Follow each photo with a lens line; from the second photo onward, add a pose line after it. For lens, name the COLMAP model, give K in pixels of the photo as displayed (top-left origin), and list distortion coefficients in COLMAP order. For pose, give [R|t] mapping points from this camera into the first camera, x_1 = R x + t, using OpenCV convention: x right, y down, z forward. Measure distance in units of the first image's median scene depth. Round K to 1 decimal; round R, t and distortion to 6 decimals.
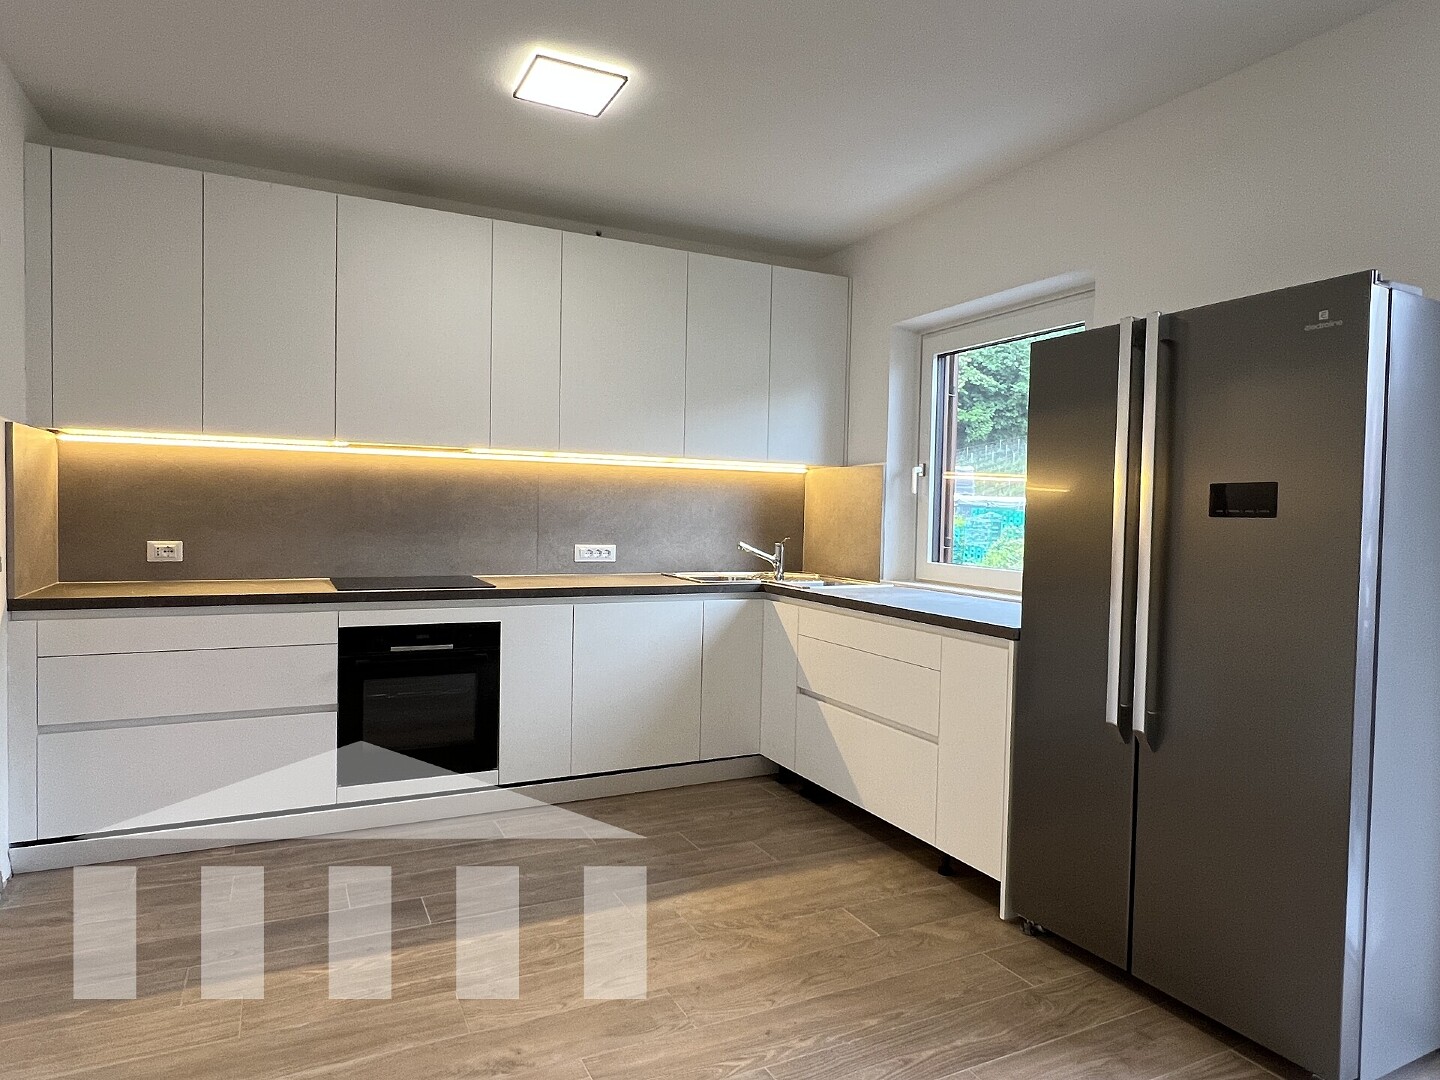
lens RADIAL K [[891.2, 0, 716.2], [0, 891.2, 533.4], [0, 0, 1]] dist [-0.009029, -0.000991]
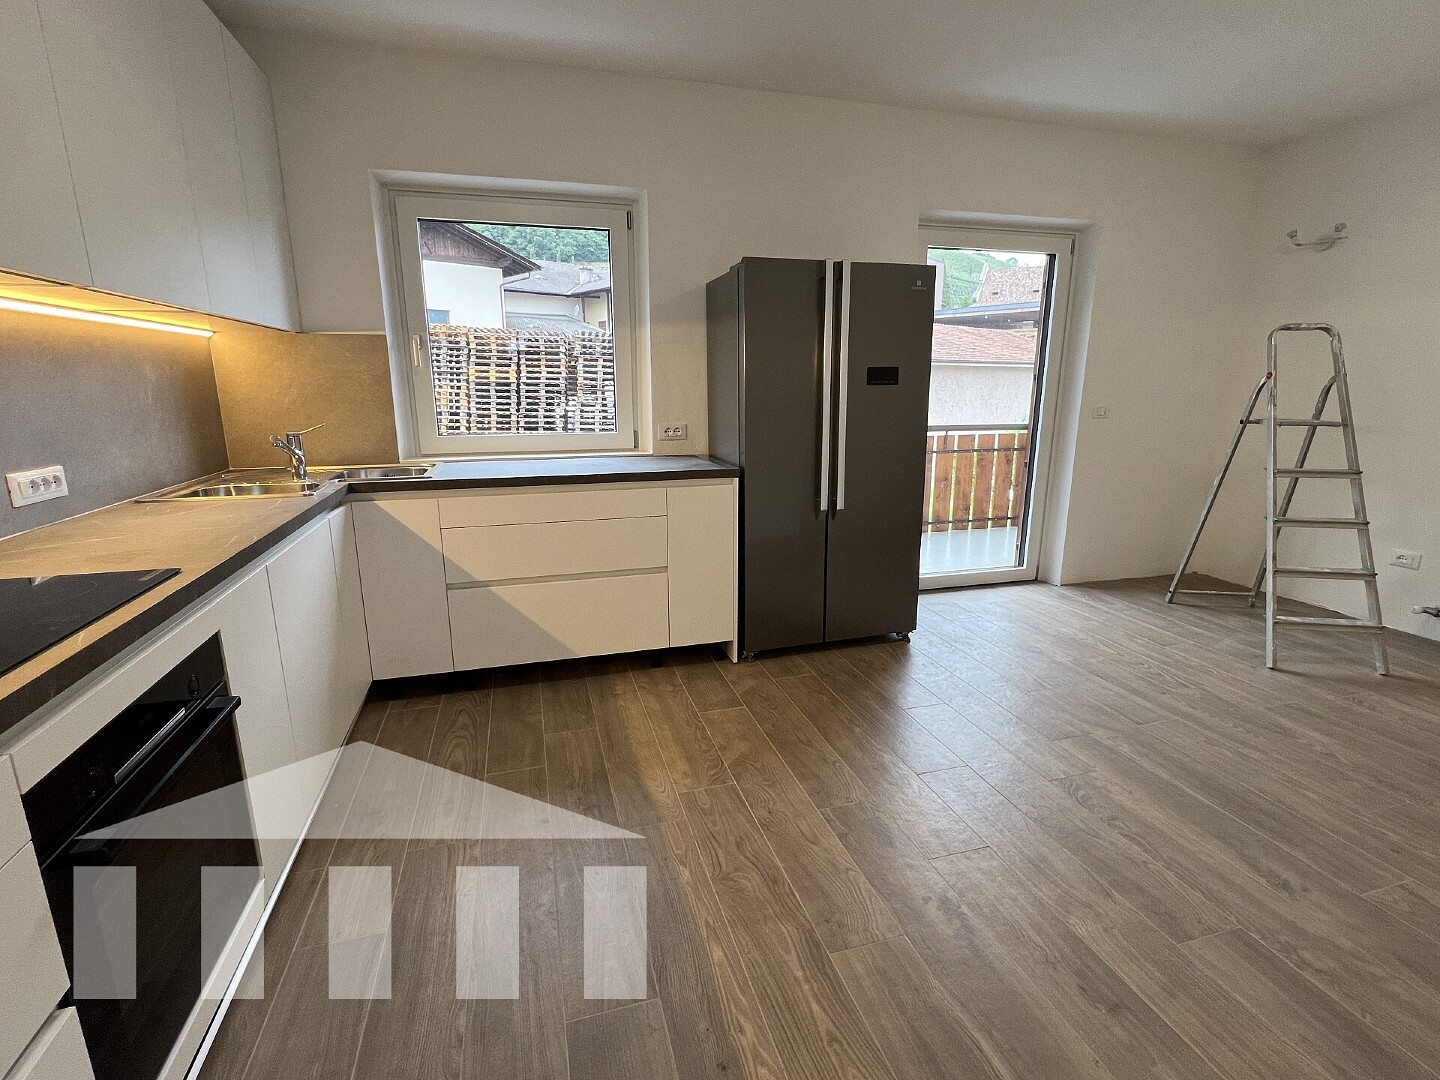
lens RADIAL K [[673.7, 0, 711.3], [0, 673.7, 537.2], [0, 0, 1]] dist [-0.006232, 0.001682]
pose [[0.168981, -0.246783, 0.954224, -0.666127], [0.031858, 0.969008, 0.244965, -0.048038], [-0.985104, -0.010995, 0.171605, 0.784677]]
